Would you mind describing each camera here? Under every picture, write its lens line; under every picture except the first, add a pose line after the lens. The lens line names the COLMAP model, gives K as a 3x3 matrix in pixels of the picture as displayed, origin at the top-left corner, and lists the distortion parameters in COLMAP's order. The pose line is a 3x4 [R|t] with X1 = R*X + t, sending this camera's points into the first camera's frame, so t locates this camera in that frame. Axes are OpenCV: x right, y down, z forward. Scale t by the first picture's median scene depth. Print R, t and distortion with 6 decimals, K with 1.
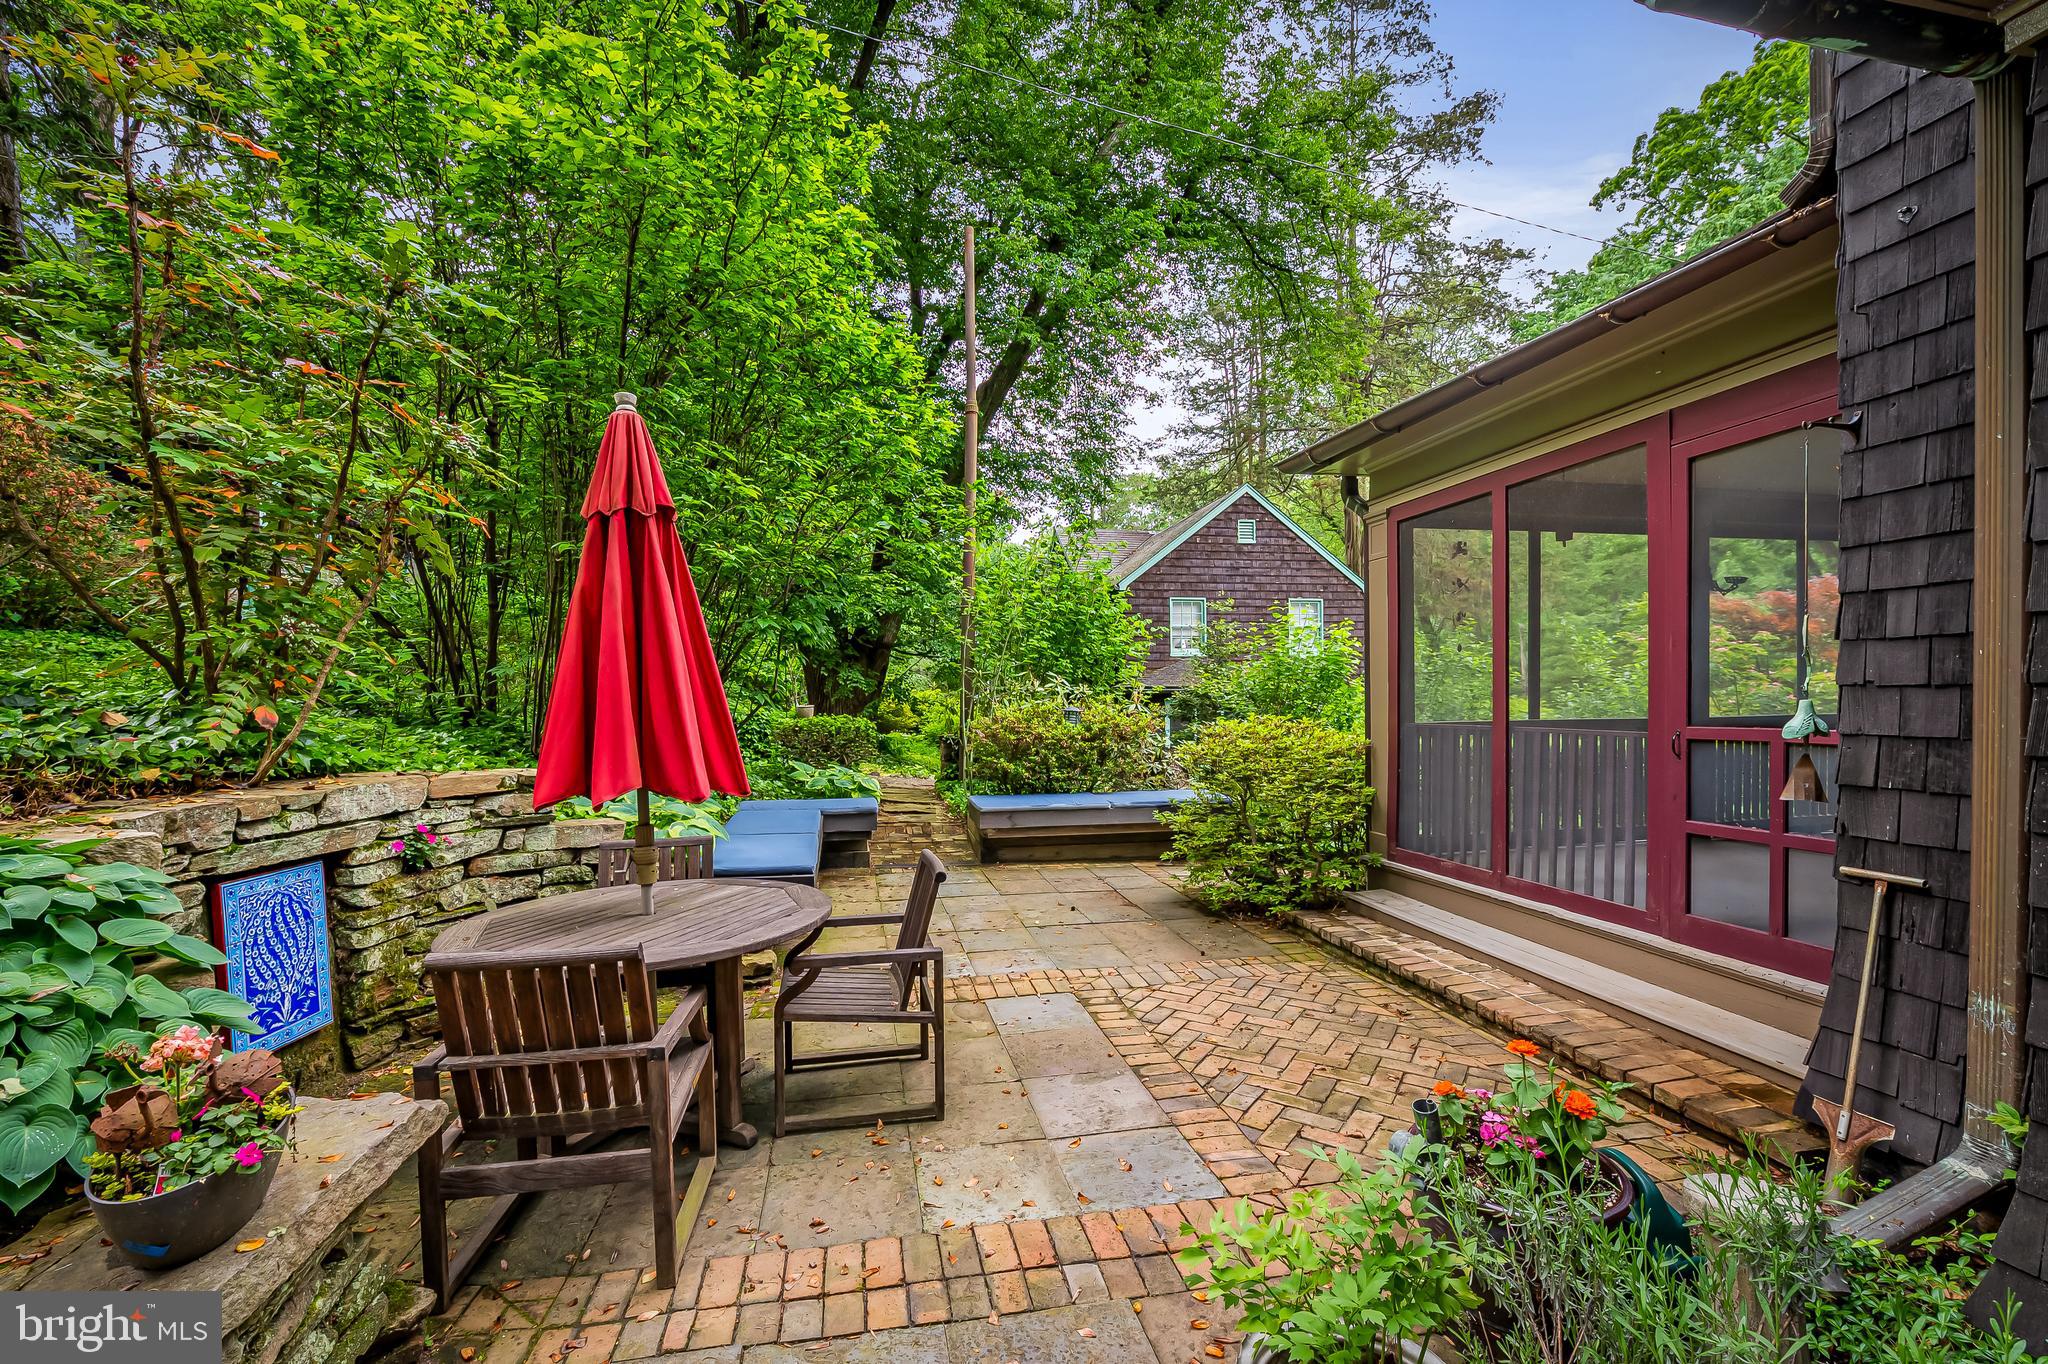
lens RADIAL K [[843.5, 0, 1016.7], [0, 843.5, 697.1], [0, 0, 1]] dist [-0.001361, -0.000112]
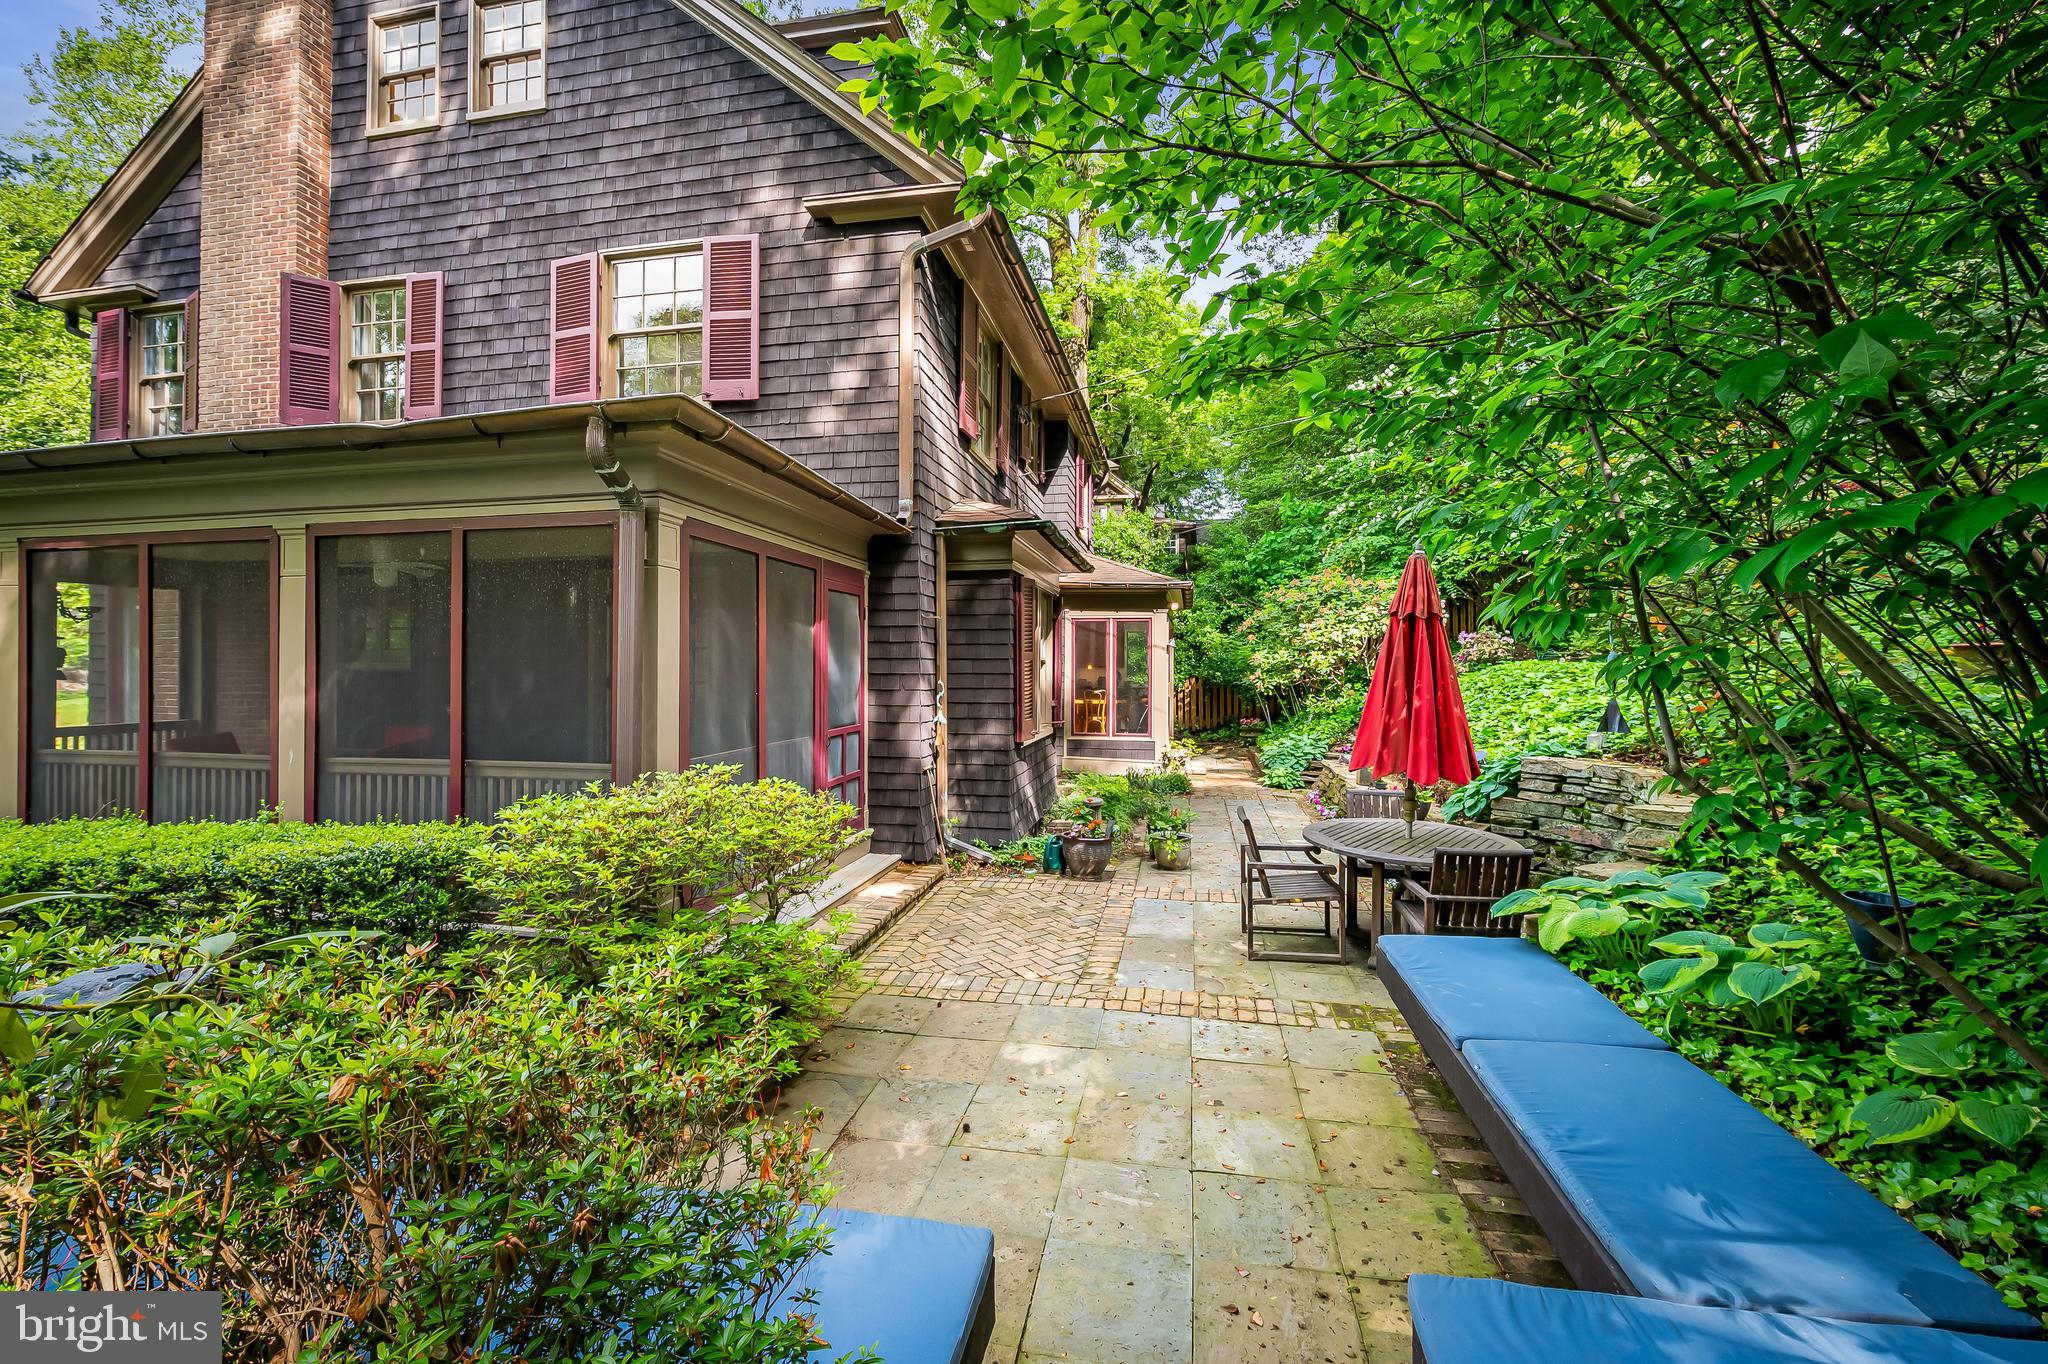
lens RADIAL K [[823.5, 0, 1024.0], [0, 823.5, 675.1], [0, 0, 1]] dist [-0.018603, -0.000057]
pose [[-0.923654, 0.007695, 0.383151, -0.209087], [0.007060, 0.999970, -0.003063, -0.056810], [-0.383164, -0.000124, -0.923681, 1.728623]]
